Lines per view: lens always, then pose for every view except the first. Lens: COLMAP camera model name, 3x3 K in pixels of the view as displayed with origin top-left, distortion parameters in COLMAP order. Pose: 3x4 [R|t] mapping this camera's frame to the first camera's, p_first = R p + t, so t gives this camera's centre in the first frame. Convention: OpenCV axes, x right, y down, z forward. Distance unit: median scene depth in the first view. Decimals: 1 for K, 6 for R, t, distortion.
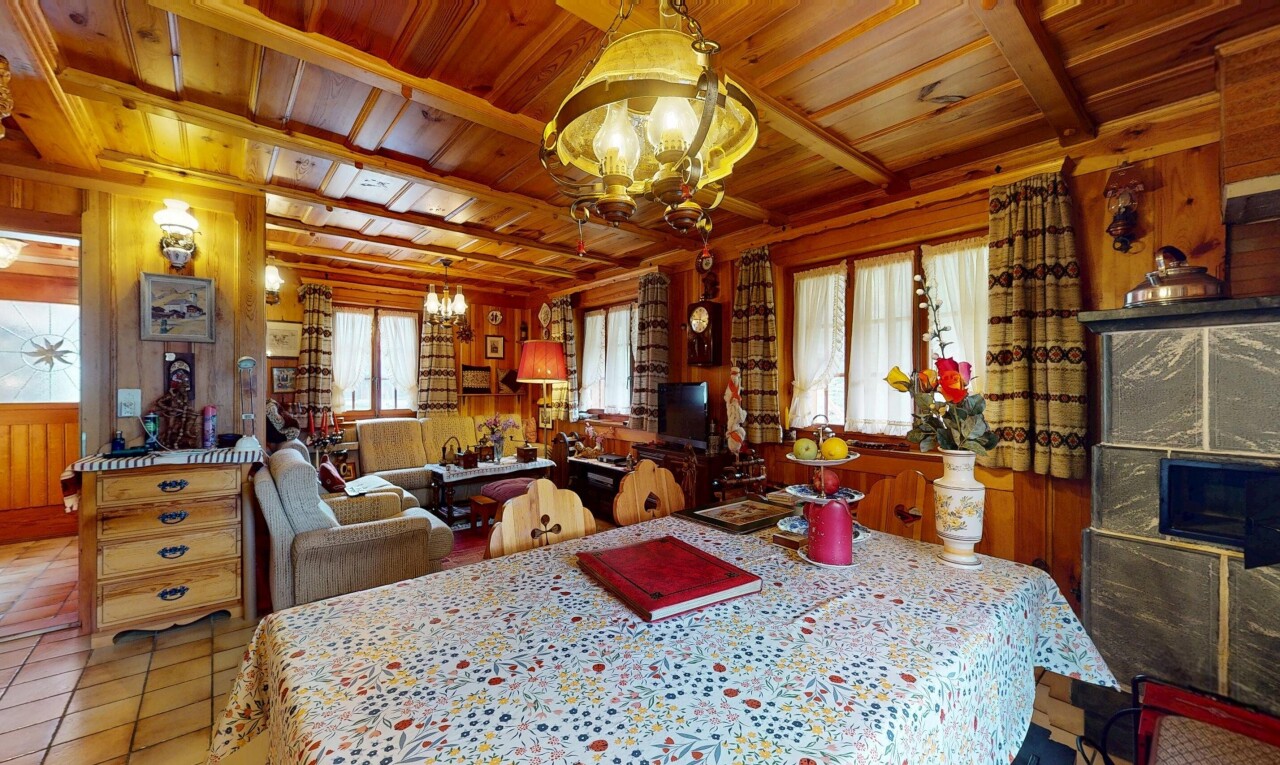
lens RADIAL K [[496.7, 0, 640.0], [0, 496.7, 382.5], [0, 0, 1]] dist [-0.000782, 0.000005]
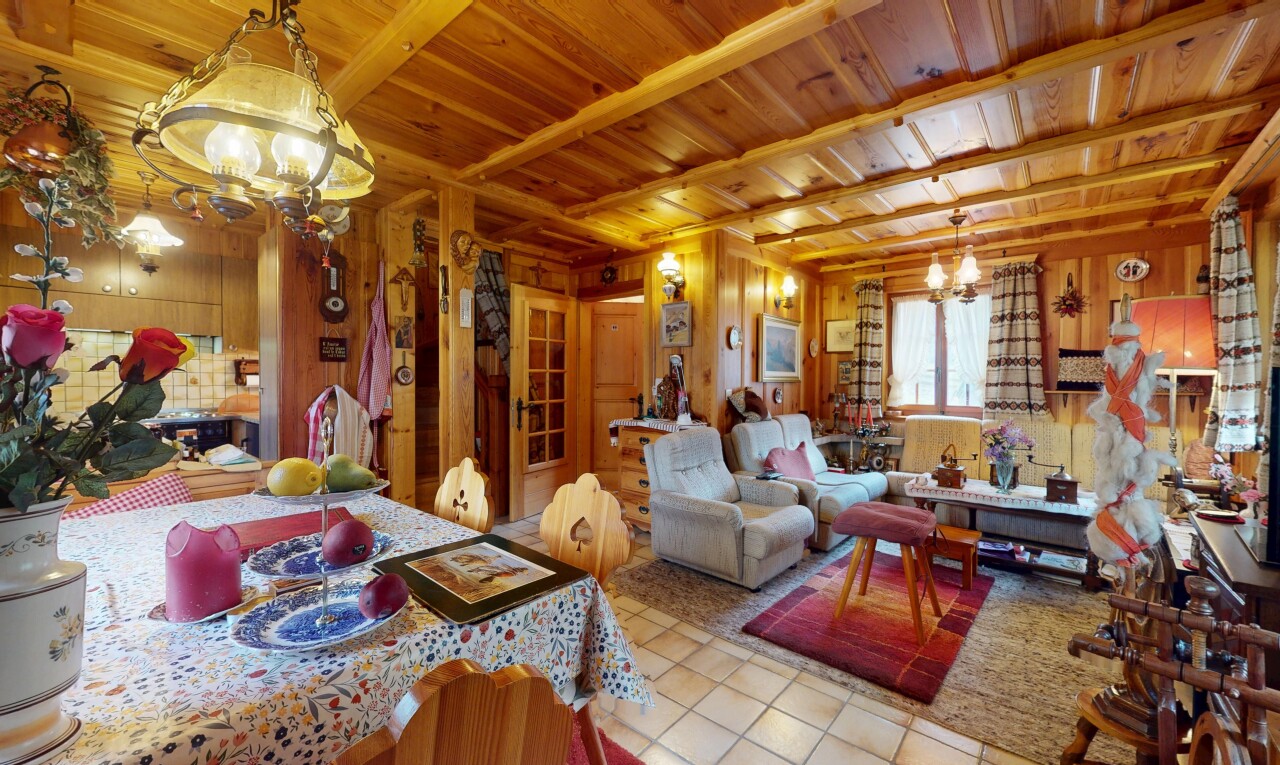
lens RADIAL K [[496.7, 0, 640.0], [0, 496.7, 382.5], [0, 0, 1]] dist [-0.000782, 0.000005]
pose [[0.151214, 0.010534, -0.988445, 0.299915], [-0.000052, 0.999943, 0.010648, 0.004870], [0.988501, -0.001558, 0.151206, 0.382421]]
